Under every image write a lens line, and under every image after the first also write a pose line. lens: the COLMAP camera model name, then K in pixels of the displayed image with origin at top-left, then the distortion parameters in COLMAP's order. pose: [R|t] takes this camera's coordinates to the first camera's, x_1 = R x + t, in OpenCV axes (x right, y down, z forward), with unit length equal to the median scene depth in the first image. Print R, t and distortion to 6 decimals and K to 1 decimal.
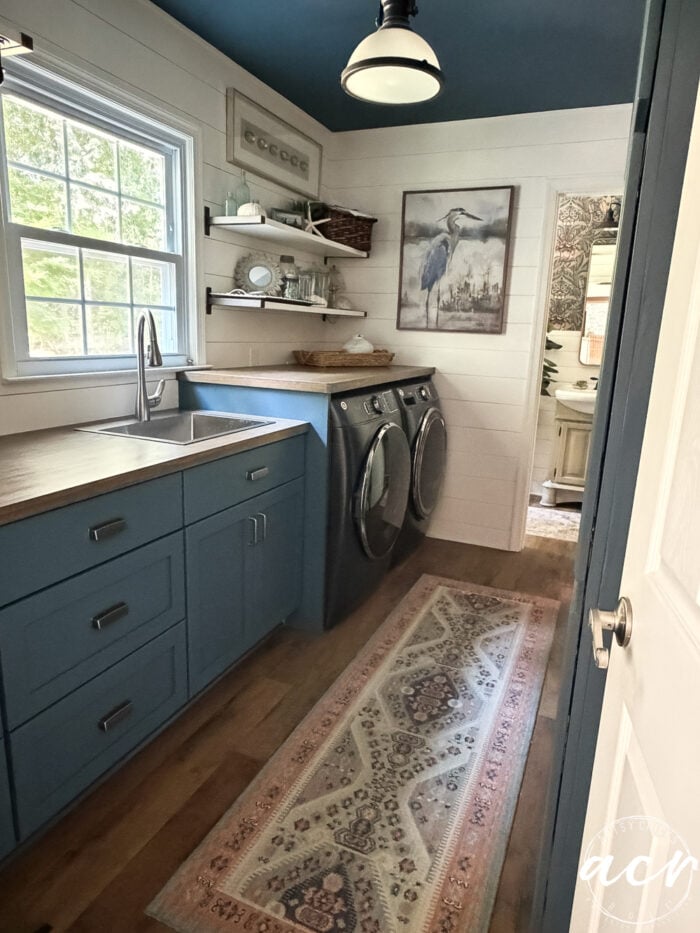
lens RADIAL K [[591.7, 0, 345.4], [0, 591.7, 454.5], [0, 0, 1]] dist [0.000622, 0.008074]
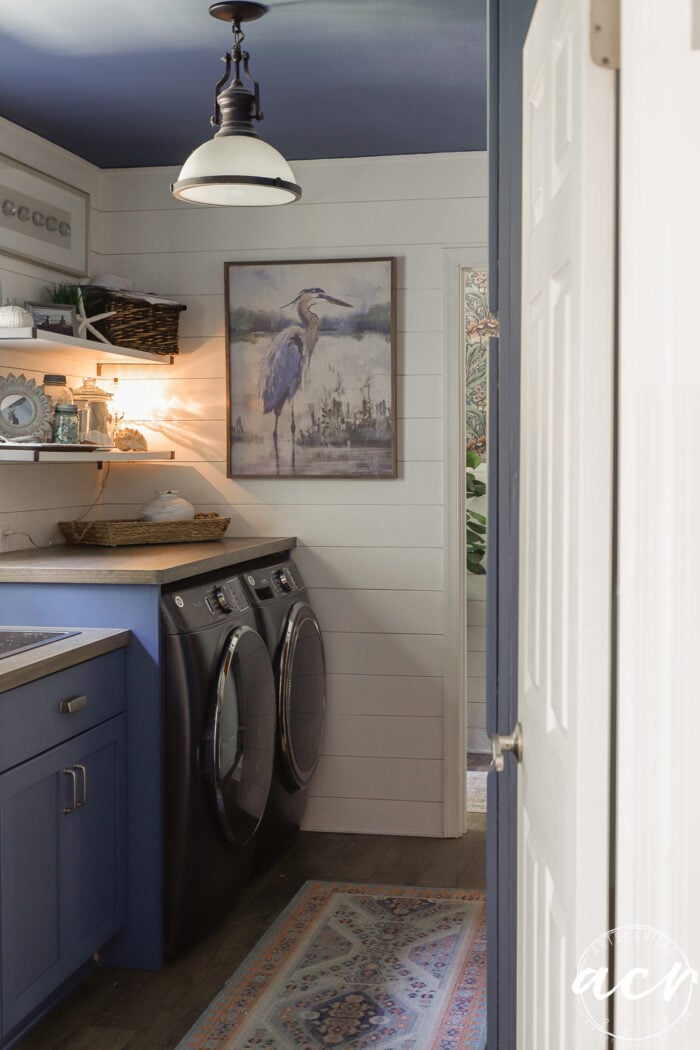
lens RADIAL K [[1307.7, 0, 347.1], [0, 1307.7, 518.0], [0, 0, 1]] dist [0.003176, 0.000000]
pose [[0.976253, -0.050742, 0.210606, -0.091330], [0.083976, 0.984808, -0.151990, 0.047903], [-0.199694, 0.166067, 0.965683, -0.357201]]
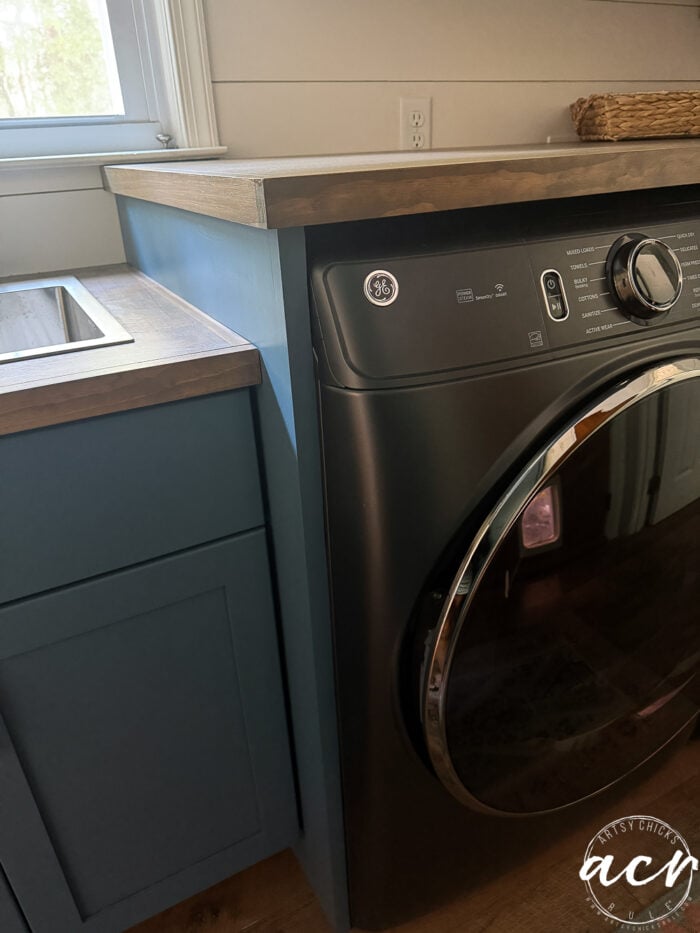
lens RADIAL K [[676.2, 0, 349.4], [0, 676.2, 464.9], [0, 0, 1]] dist [0.014072, -0.021624]
pose [[0.791867, 0.204054, -0.575595, 0.110283], [-0.055982, 0.962812, 0.264310, -0.062710], [0.608123, -0.177076, 0.773842, 0.575498]]
